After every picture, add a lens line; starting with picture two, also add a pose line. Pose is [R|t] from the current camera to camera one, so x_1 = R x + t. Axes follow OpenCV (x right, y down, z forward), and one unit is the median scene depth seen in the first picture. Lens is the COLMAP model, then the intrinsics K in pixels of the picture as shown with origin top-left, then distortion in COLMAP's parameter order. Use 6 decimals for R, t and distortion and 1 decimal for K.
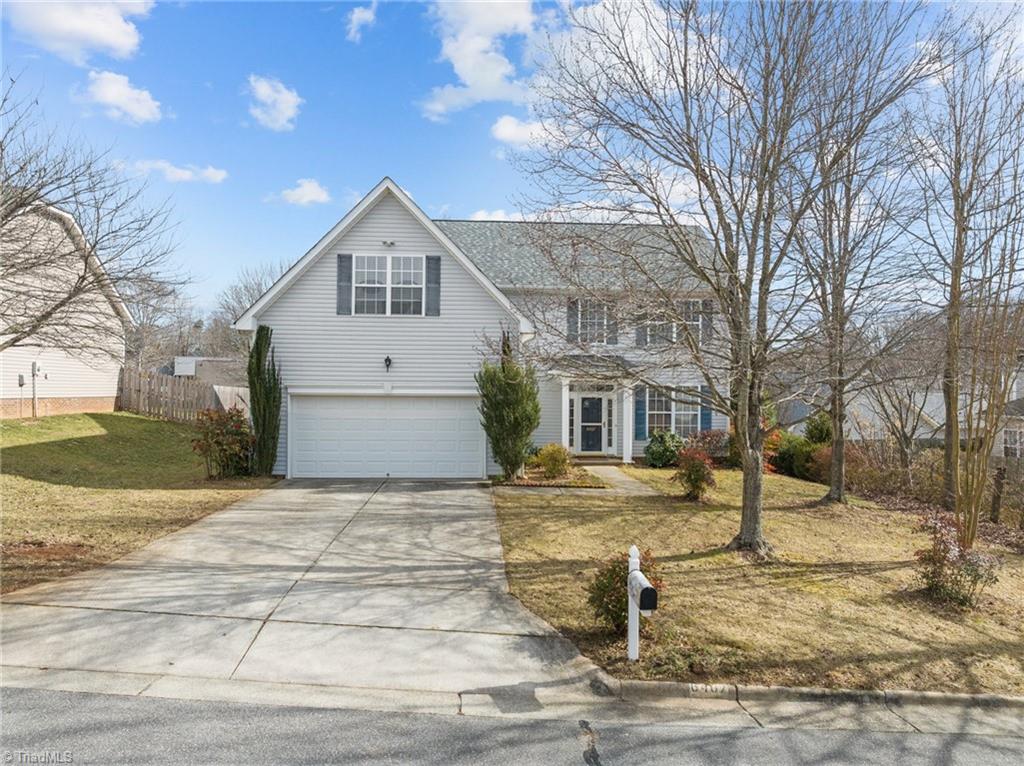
lens RADIAL K [[725.4, 0, 514.5], [0, 725.4, 386.0], [0, 0, 1]] dist [-0.049544, 0.011879]
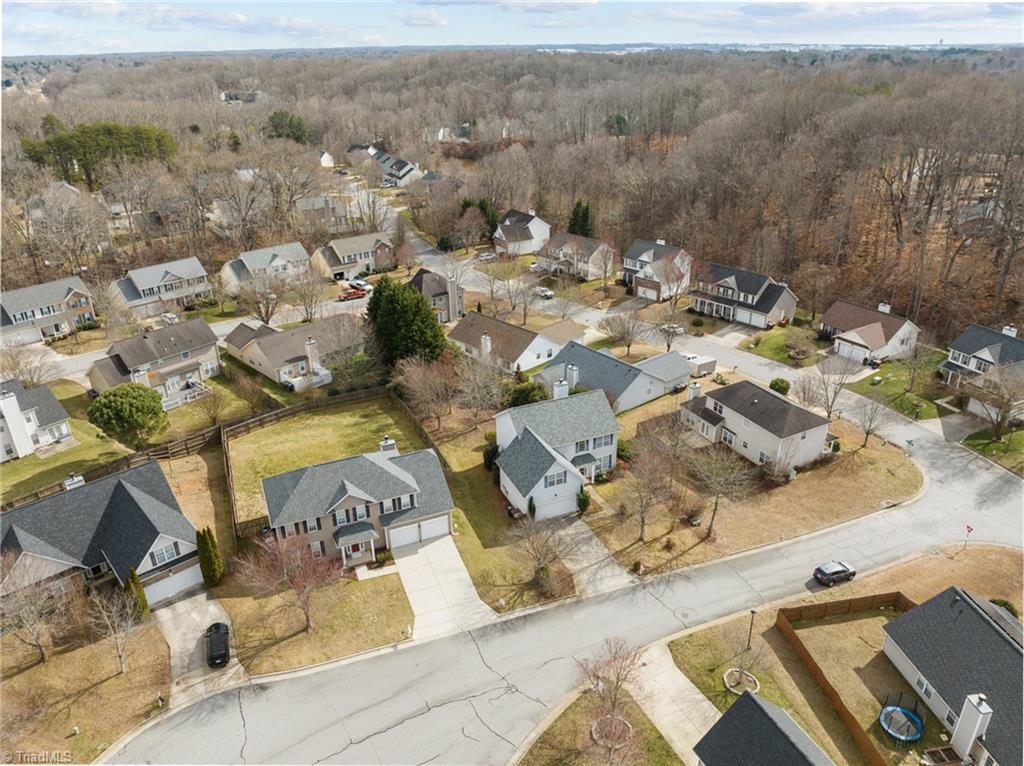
lens RADIAL K [[725.4, 0, 518.0], [0, 725.4, 383.1], [0, 0, 1]] dist [-0.049544, 0.011879]
pose [[0.937461, -0.165107, 0.306441, -1.620289], [0.016817, 0.900806, 0.433895, -2.540472], [-0.347683, -0.401606, 0.847248, -2.317135]]
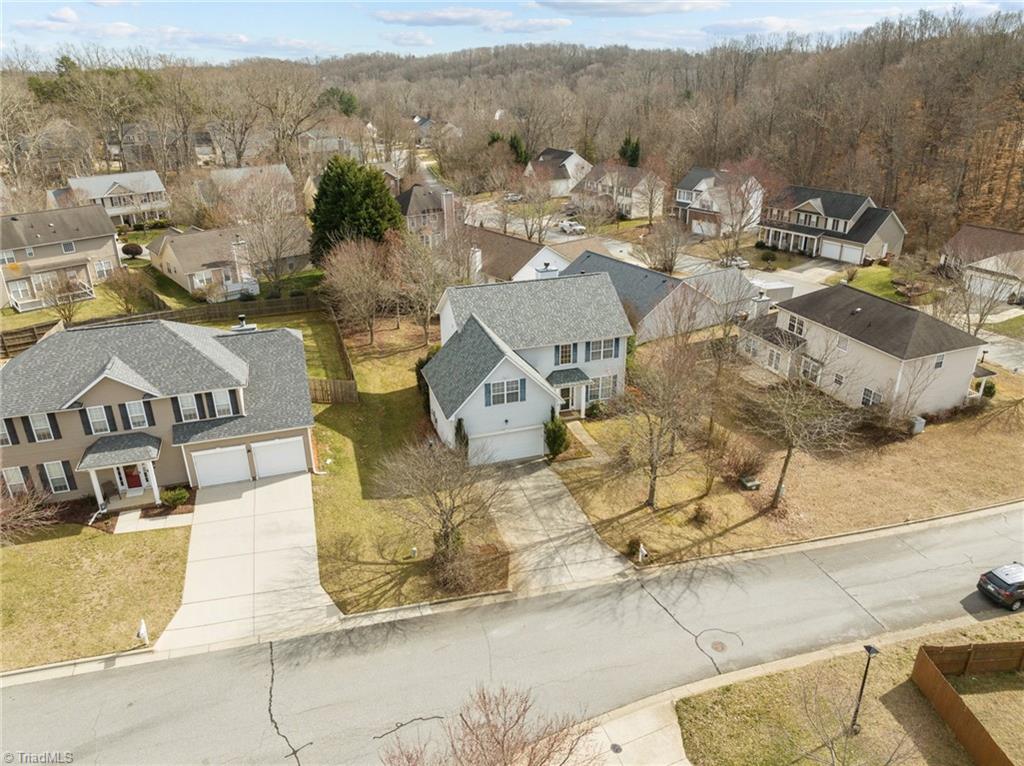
lens RADIAL K [[725.4, 0, 518.0], [0, 725.4, 377.9], [0, 0, 1]] dist [-0.049544, 0.011879]
pose [[0.967811, -0.114231, 0.224260, -0.691948], [0.014405, 0.914746, 0.403773, -1.197323], [-0.251264, -0.387546, 0.886947, -1.171822]]
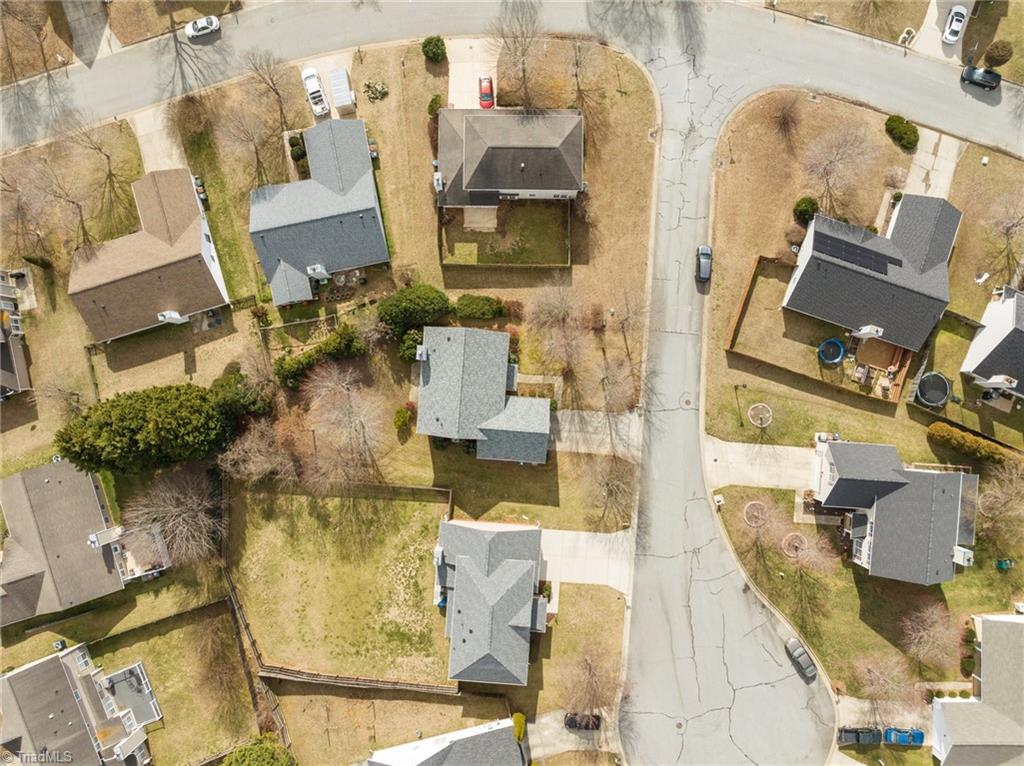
lens RADIAL K [[725.4, 0, 521.2], [0, 725.4, 380.3], [0, 0, 1]] dist [-0.049544, 0.011879]
pose [[0.132798, -0.991101, 0.009142, 0.084913], [-0.000295, 0.009184, 0.999958, -4.908410], [-0.991143, -0.132795, 0.000928, 1.226555]]
